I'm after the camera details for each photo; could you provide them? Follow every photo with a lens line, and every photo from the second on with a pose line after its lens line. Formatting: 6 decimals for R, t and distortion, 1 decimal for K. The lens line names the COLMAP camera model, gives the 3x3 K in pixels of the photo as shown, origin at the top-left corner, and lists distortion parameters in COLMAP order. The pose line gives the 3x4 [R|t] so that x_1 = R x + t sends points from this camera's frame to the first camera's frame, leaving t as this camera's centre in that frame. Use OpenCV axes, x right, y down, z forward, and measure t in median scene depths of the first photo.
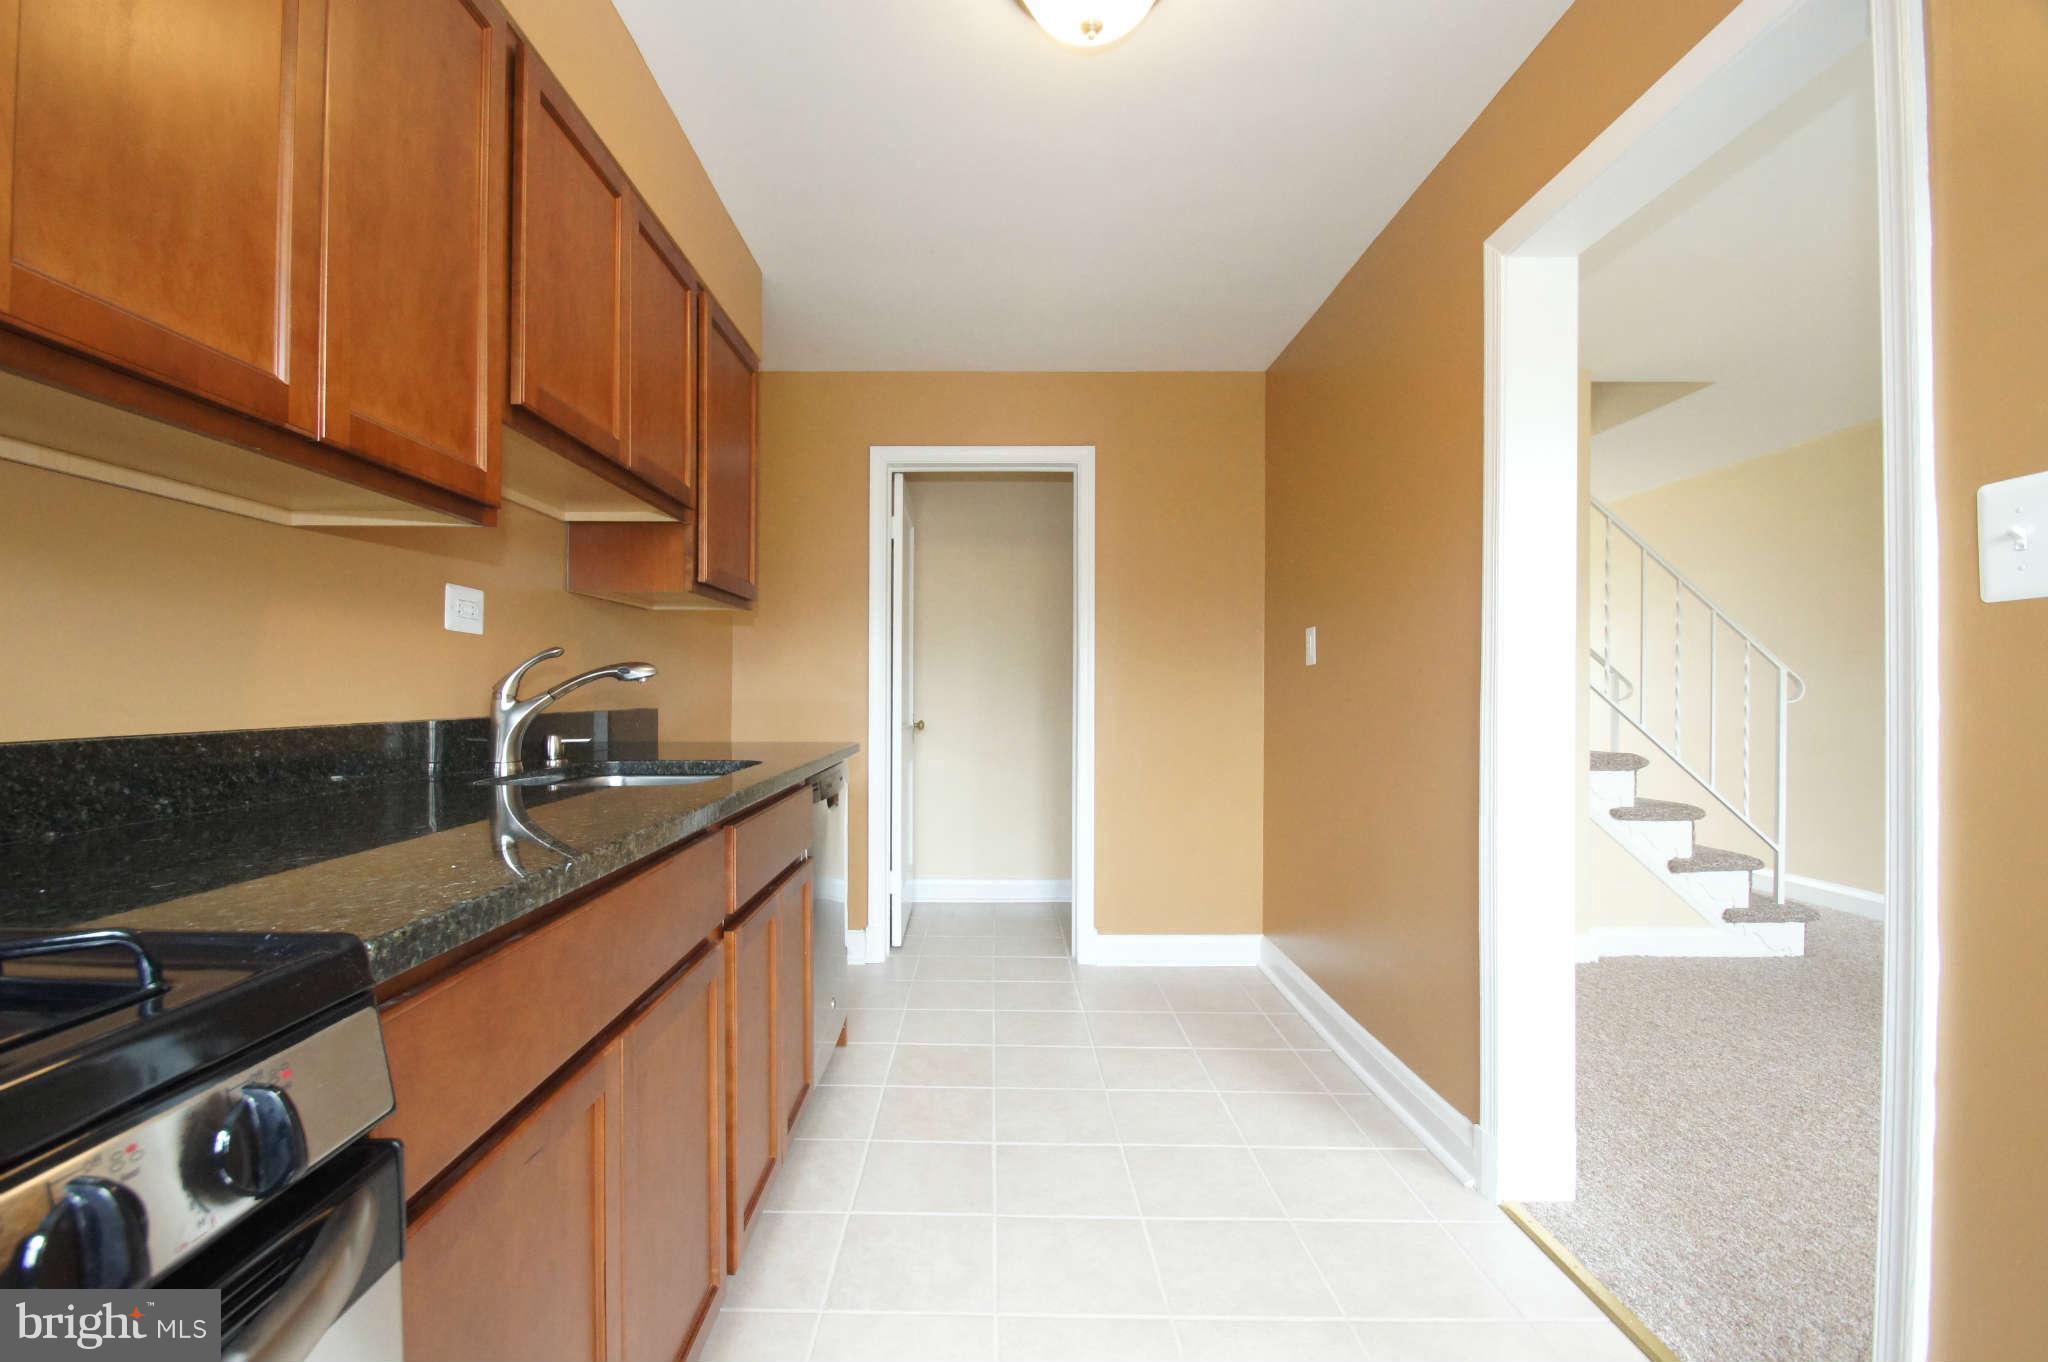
lens RADIAL K [[900.1, 0, 976.4], [0, 900.1, 687.7], [0, 0, 1]] dist [0.008756, -0.013776]
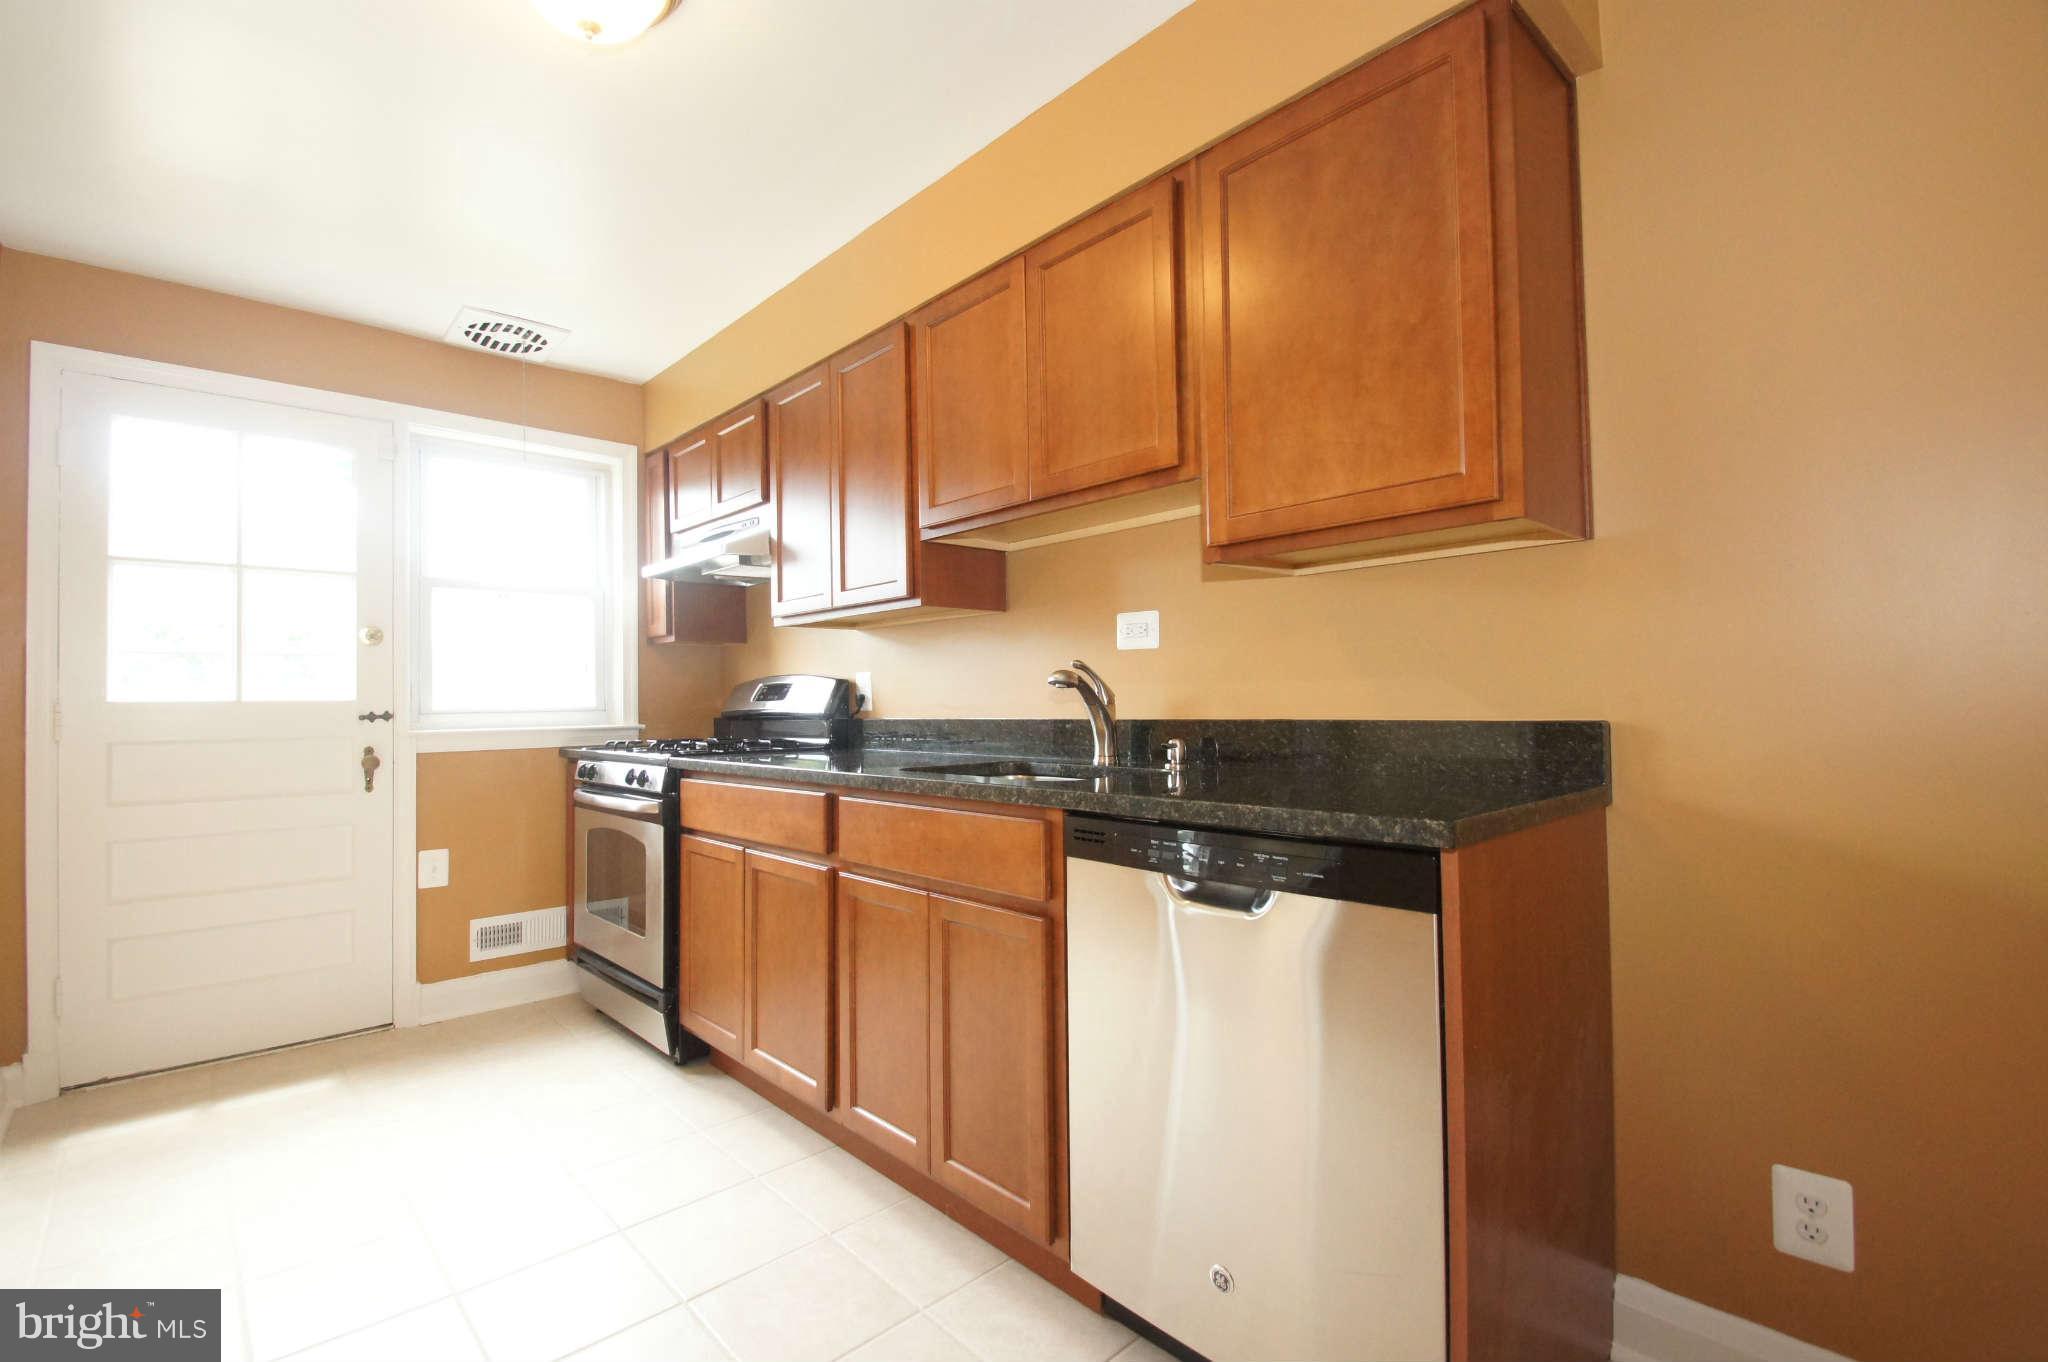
lens RADIAL K [[900.1, 0, 976.4], [0, 900.1, 687.7], [0, 0, 1]] dist [0.008756, -0.013776]
pose [[-0.730517, -0.006535, -0.682864, 0.418834], [0.013384, 0.999625, -0.023885, 0.016644], [0.682764, -0.026588, -0.730155, 1.710954]]
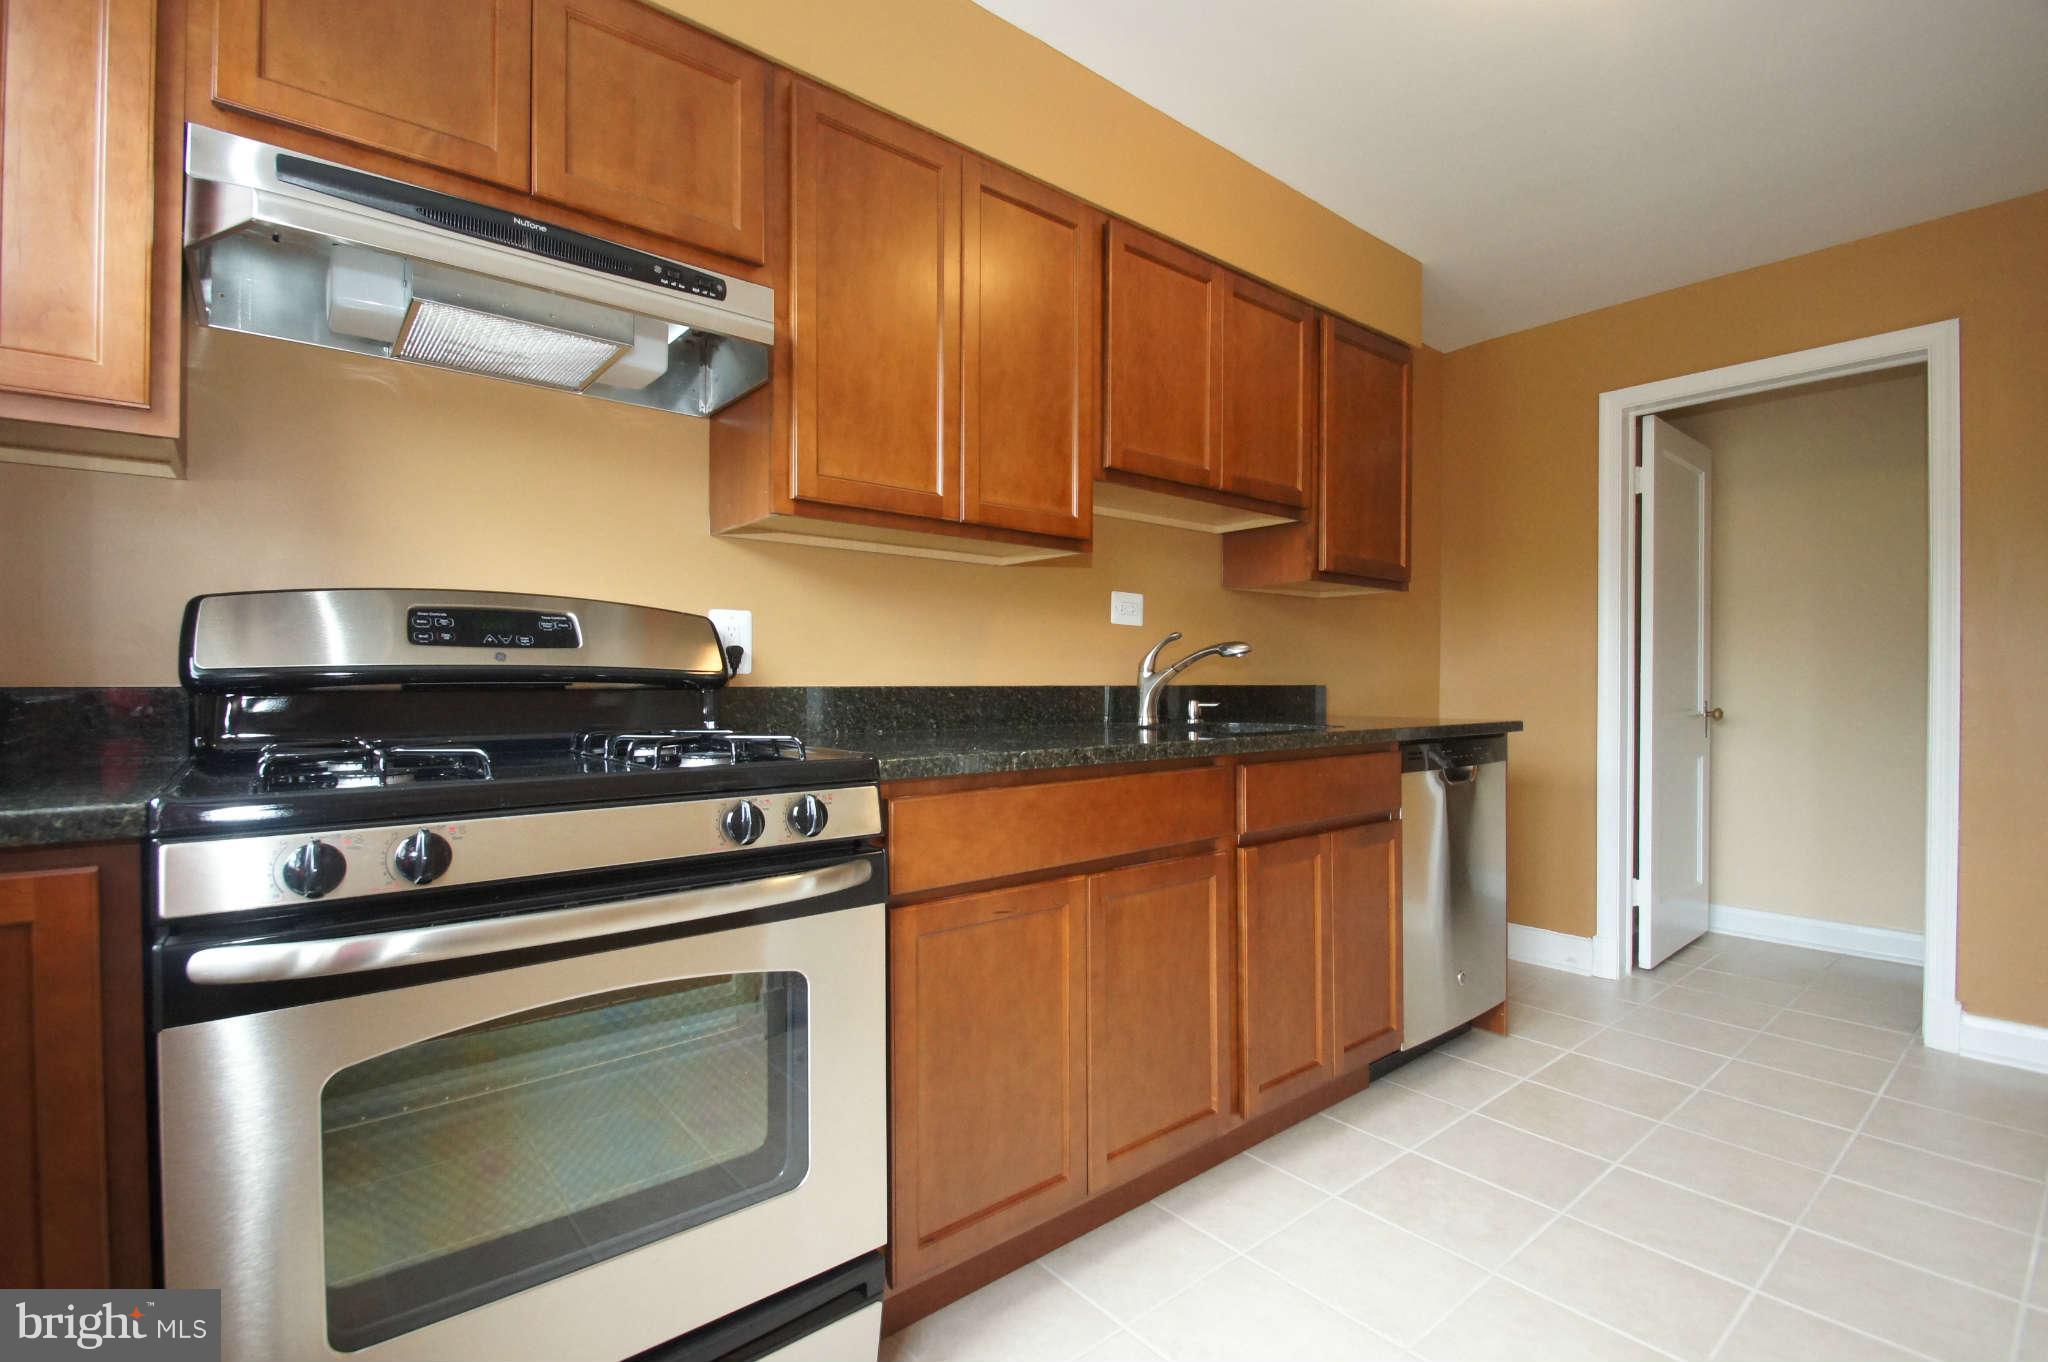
lens RADIAL K [[900.1, 0, 976.4], [0, 900.1, 687.7], [0, 0, 1]] dist [0.008756, -0.013776]
pose [[0.627316, 0.002899, -0.778759, 0.377327], [0.002818, 0.999978, 0.005993, 0.027607], [0.778760, -0.005954, 0.627294, -0.067861]]
